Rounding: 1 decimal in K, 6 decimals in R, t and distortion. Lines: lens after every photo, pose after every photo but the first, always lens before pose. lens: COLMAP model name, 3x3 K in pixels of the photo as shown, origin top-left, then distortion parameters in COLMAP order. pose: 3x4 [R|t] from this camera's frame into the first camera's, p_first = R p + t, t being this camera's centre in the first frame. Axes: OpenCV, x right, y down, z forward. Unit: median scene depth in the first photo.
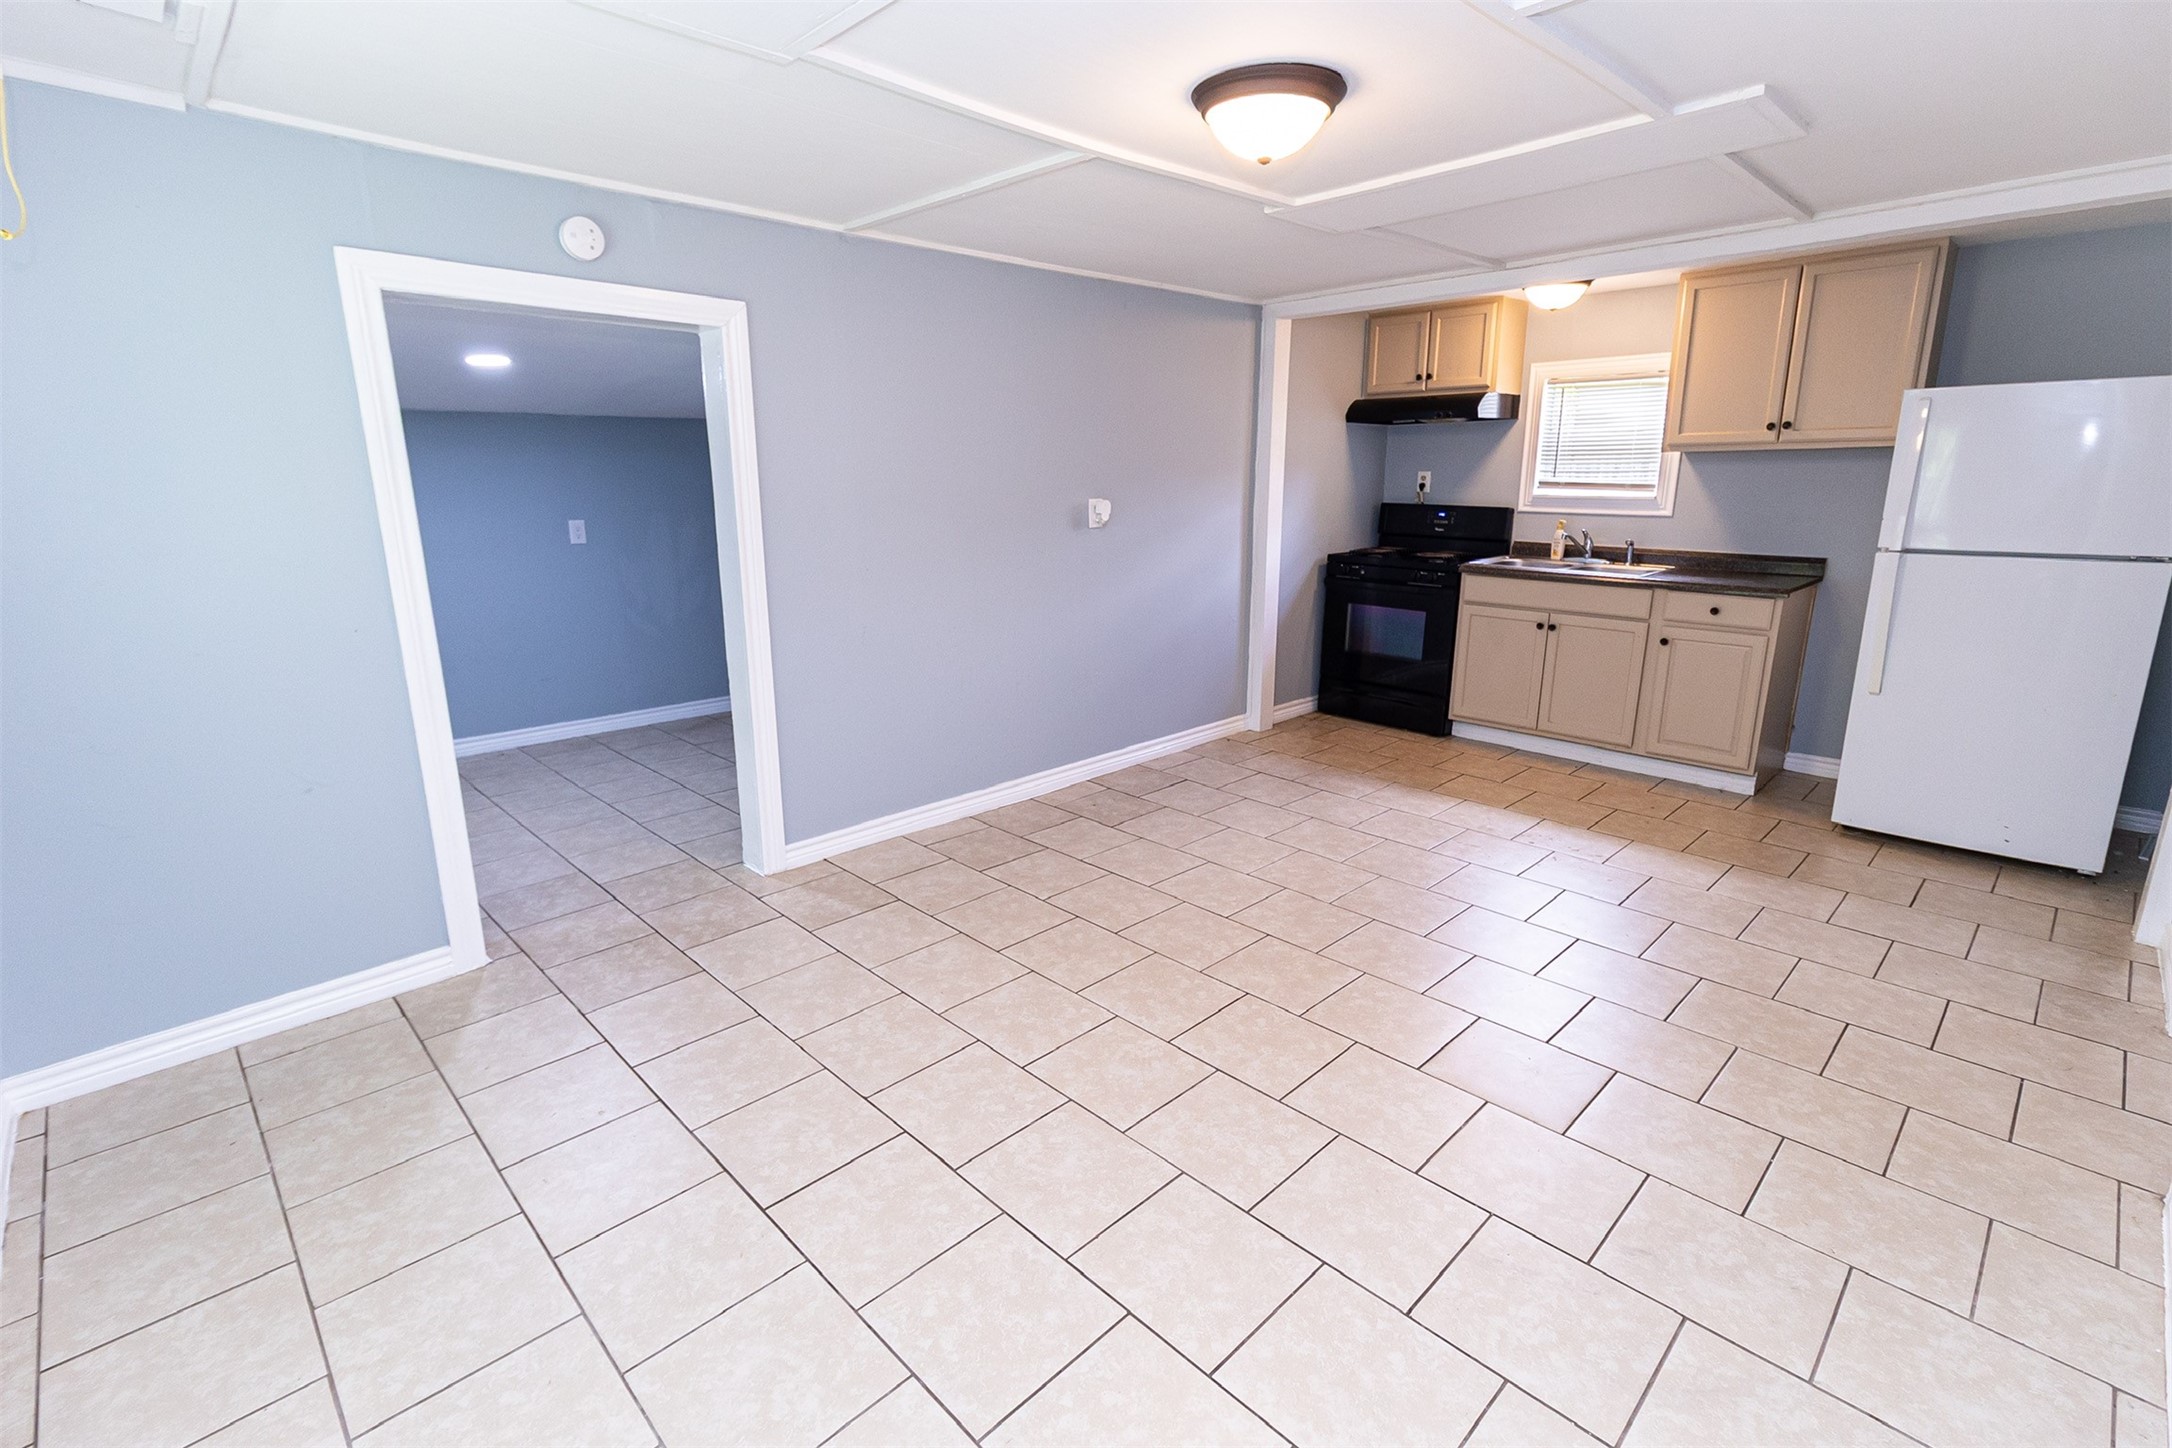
lens RADIAL K [[998.2, 0, 1076.9], [0, 998.2, 712.3], [0, 0, 1]] dist [-0.001297, -0.000227]
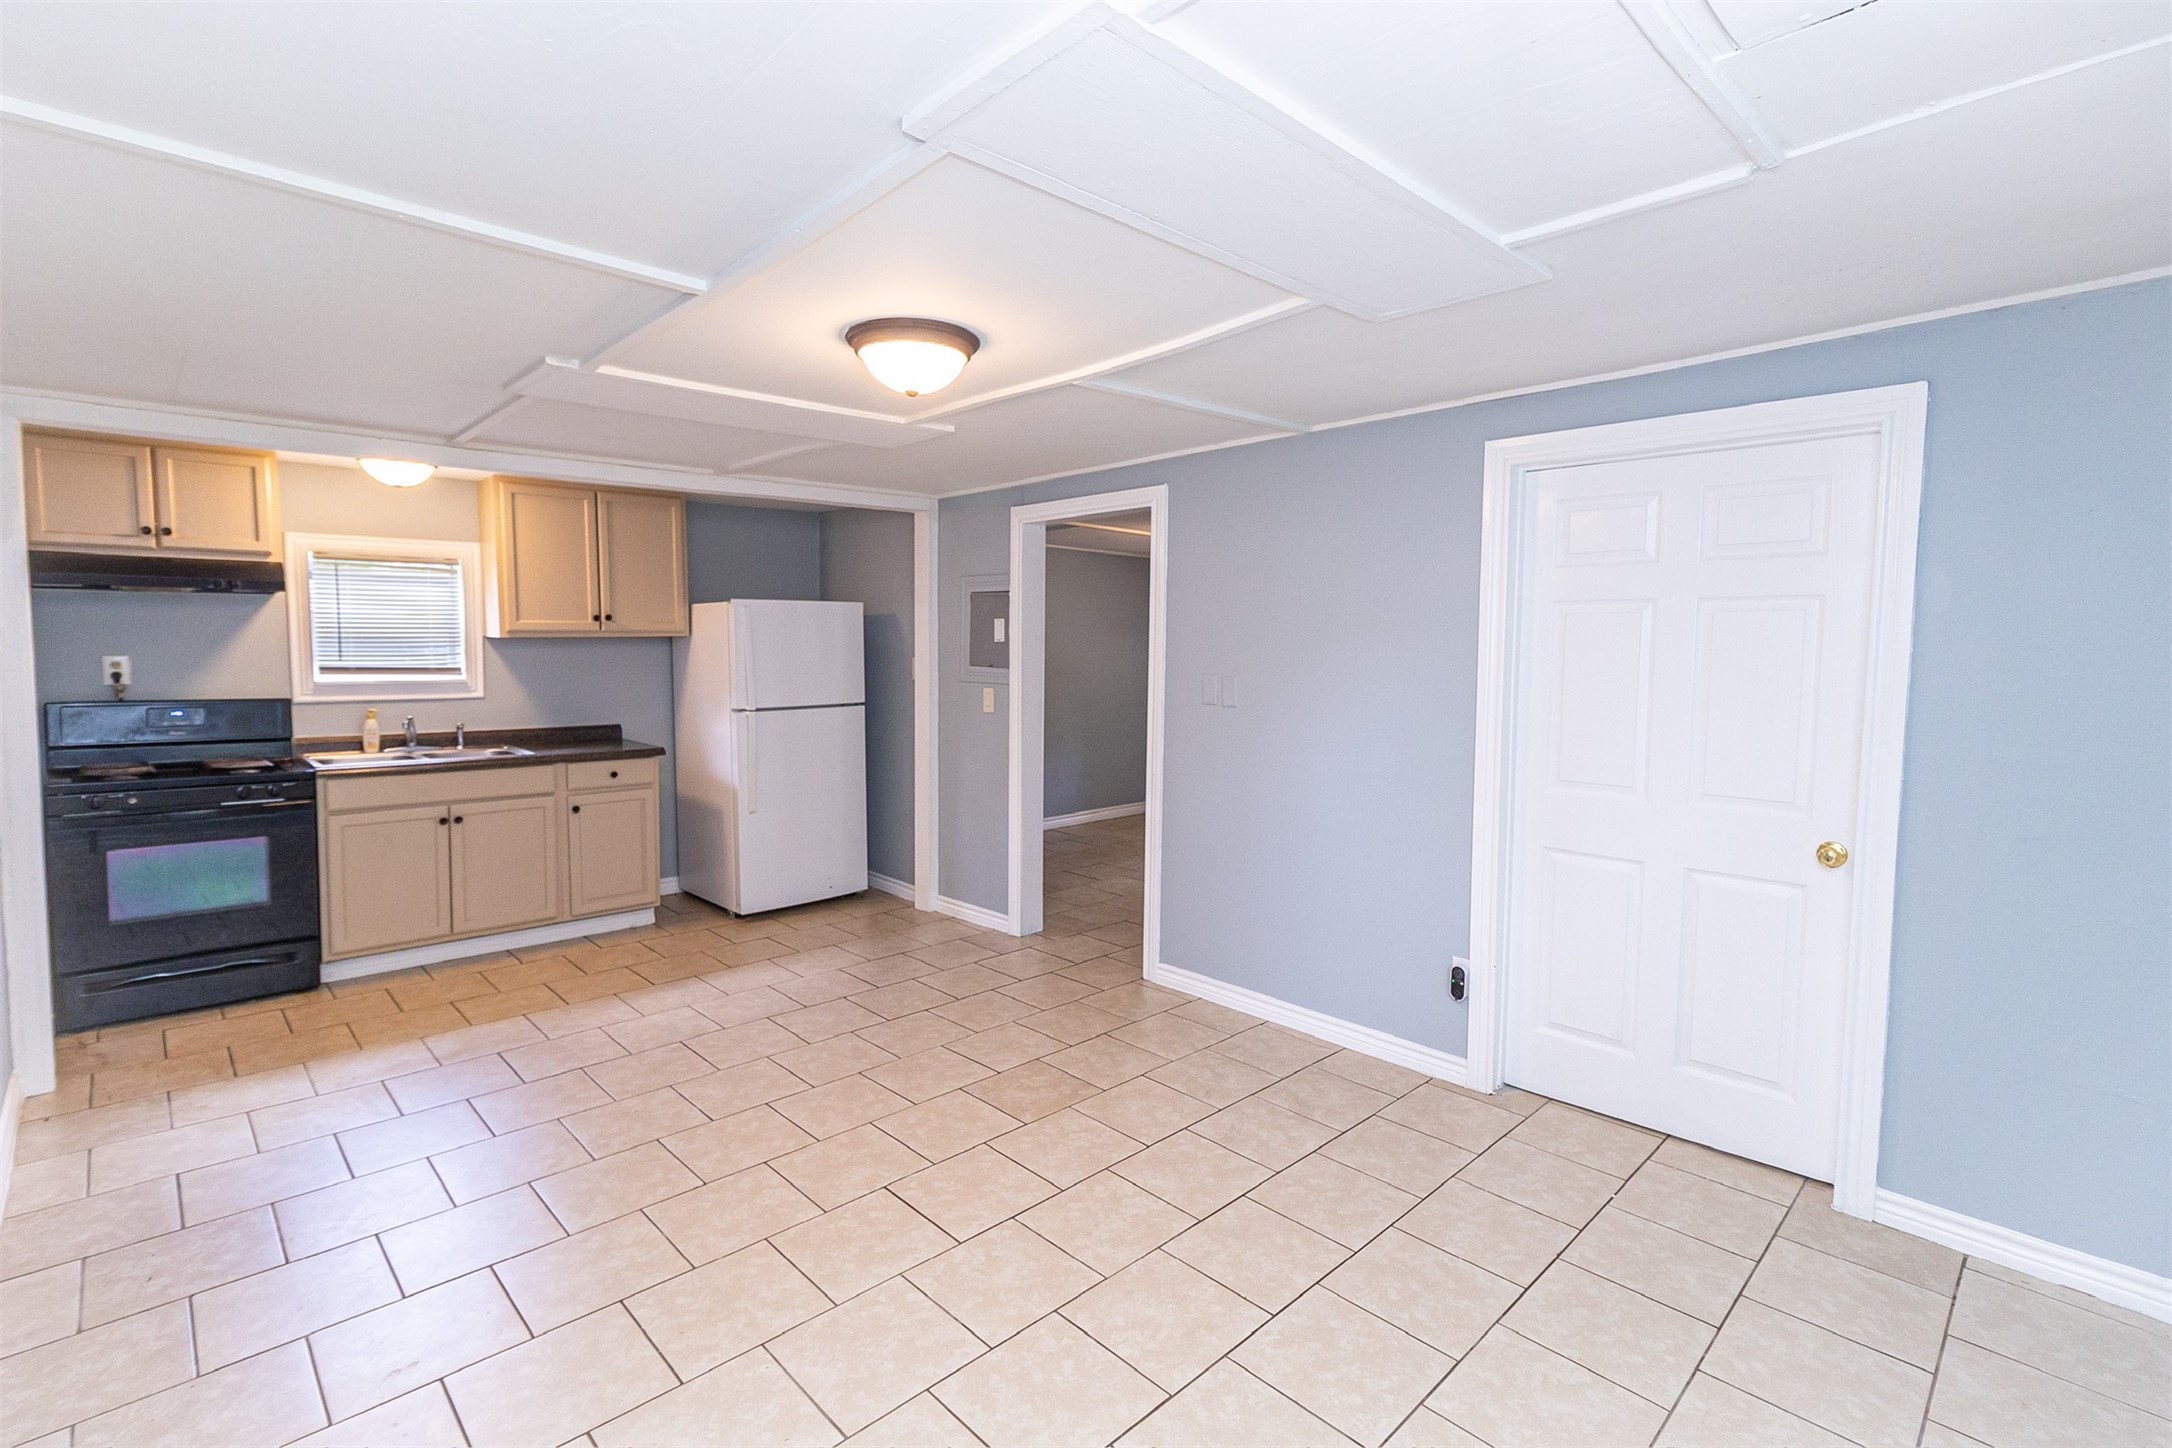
lens RADIAL K [[998.2, 0, 1076.9], [0, 998.2, 712.3], [0, 0, 1]] dist [-0.001297, -0.000227]
pose [[0.001091, -0.062587, 0.998039, -0.448426], [0.234600, 0.970202, 0.060585, -0.104654], [-0.972091, 0.234074, 0.015742, 0.409912]]
